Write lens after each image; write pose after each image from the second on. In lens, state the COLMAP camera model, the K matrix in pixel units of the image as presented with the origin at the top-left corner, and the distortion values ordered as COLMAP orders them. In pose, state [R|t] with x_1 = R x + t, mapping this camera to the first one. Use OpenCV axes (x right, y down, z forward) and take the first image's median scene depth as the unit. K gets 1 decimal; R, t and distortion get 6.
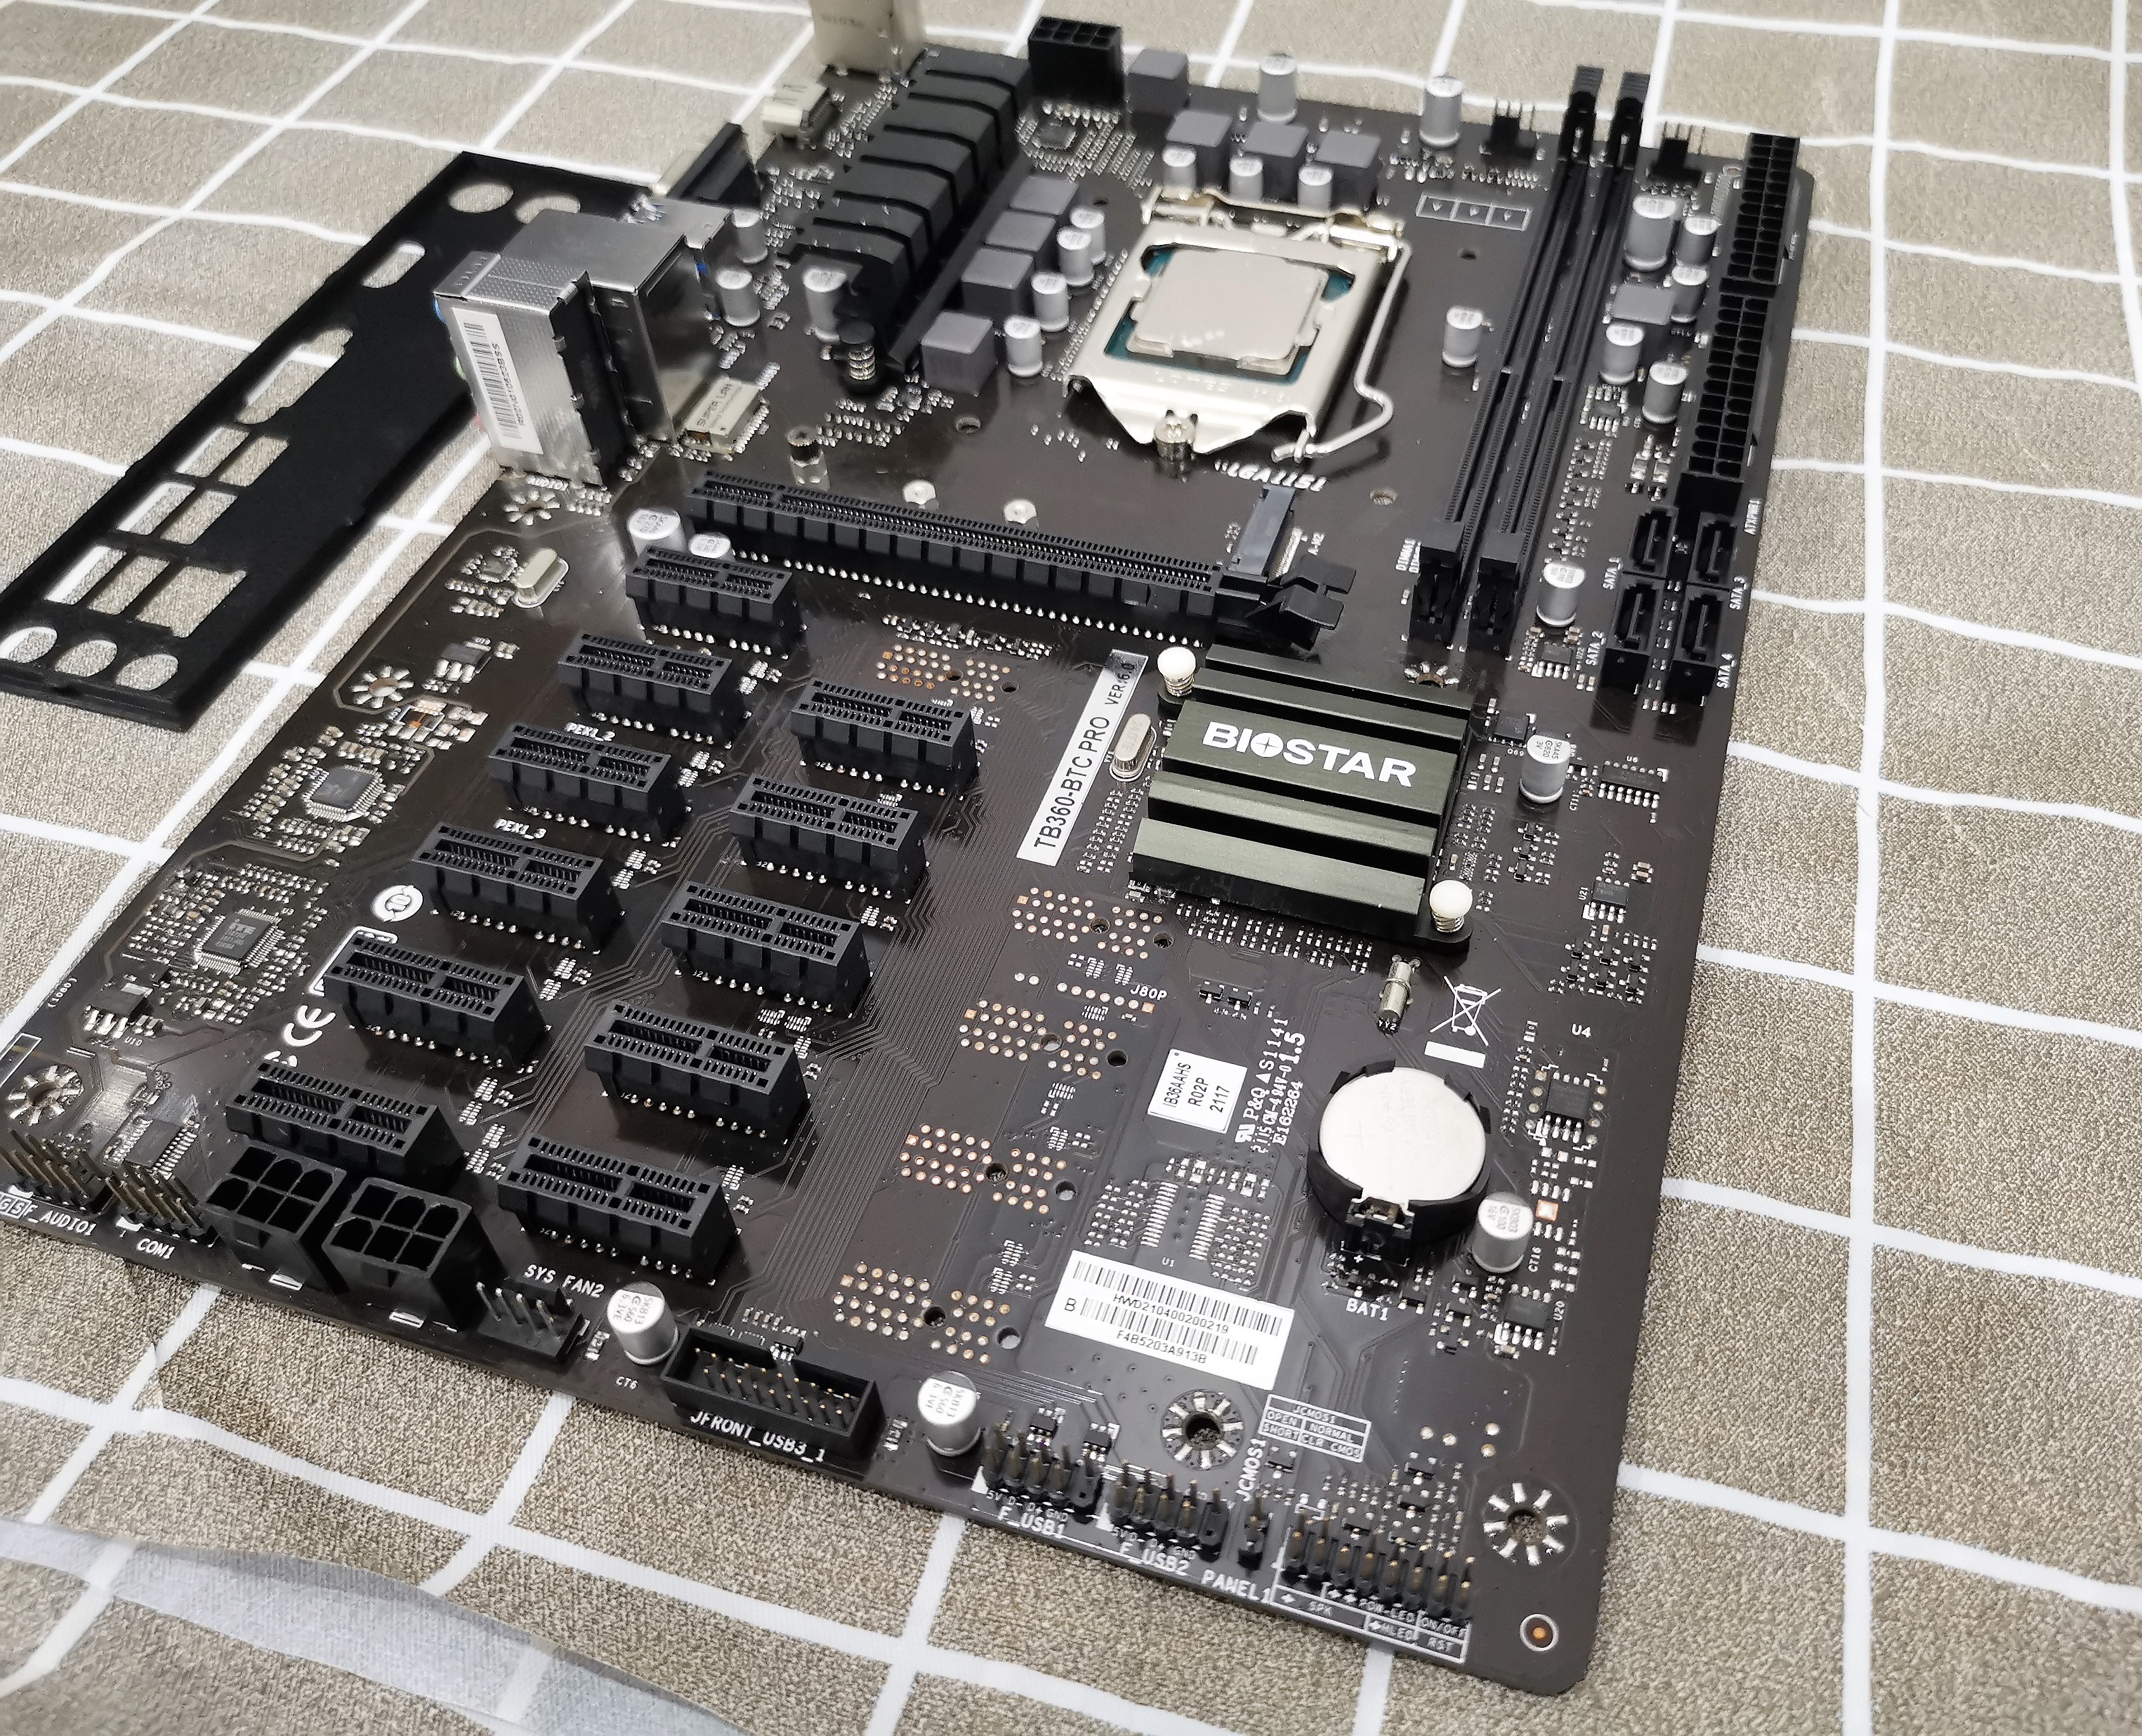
lens RADIAL K [[1886.1, 0, 1071.0], [0, 1886.1, 868.0], [0, 0, 1]] dist [-0.004487, -0.000766]
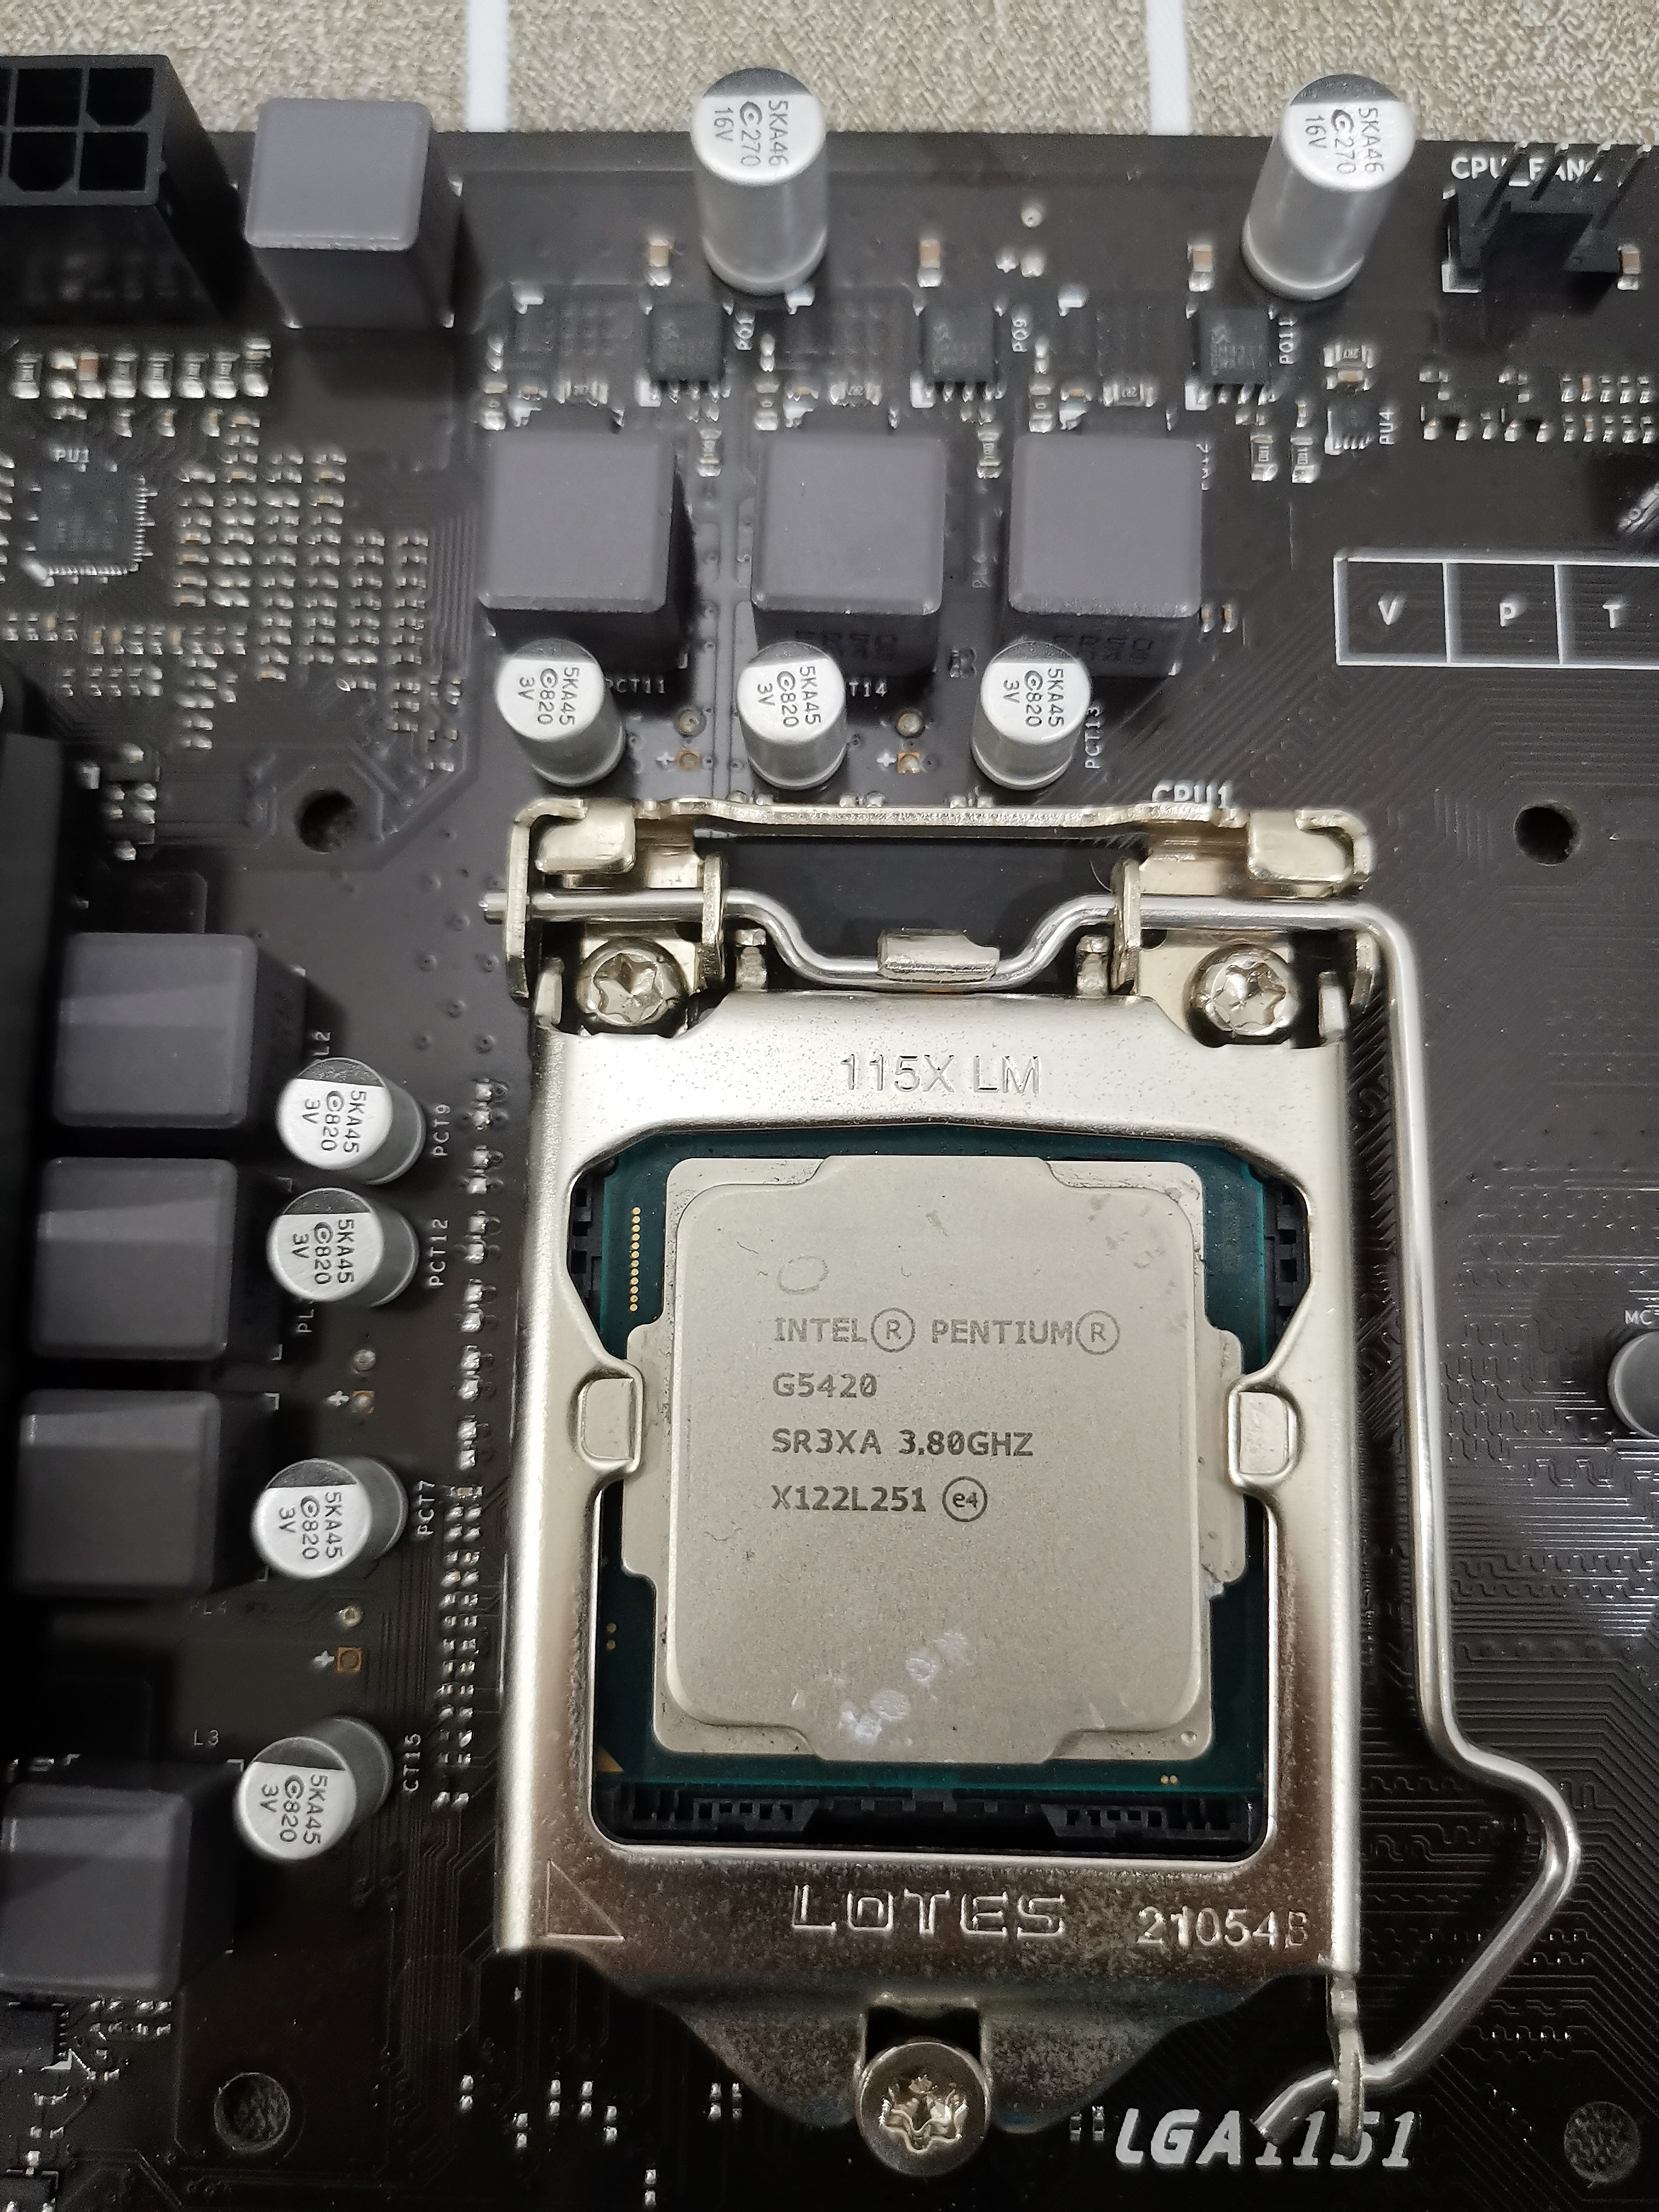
lens RADIAL K [[2067.8, 0, 829.5], [0, 2067.8, 1106.0], [0, 0, 1]] dist [-0.006414, -0.116209]
pose [[0.951005, -0.297694, 0.083478, 0.054502], [0.220306, 0.841914, 0.492591, -0.486798], [-0.216923, -0.450065, 0.866248, 0.714756]]
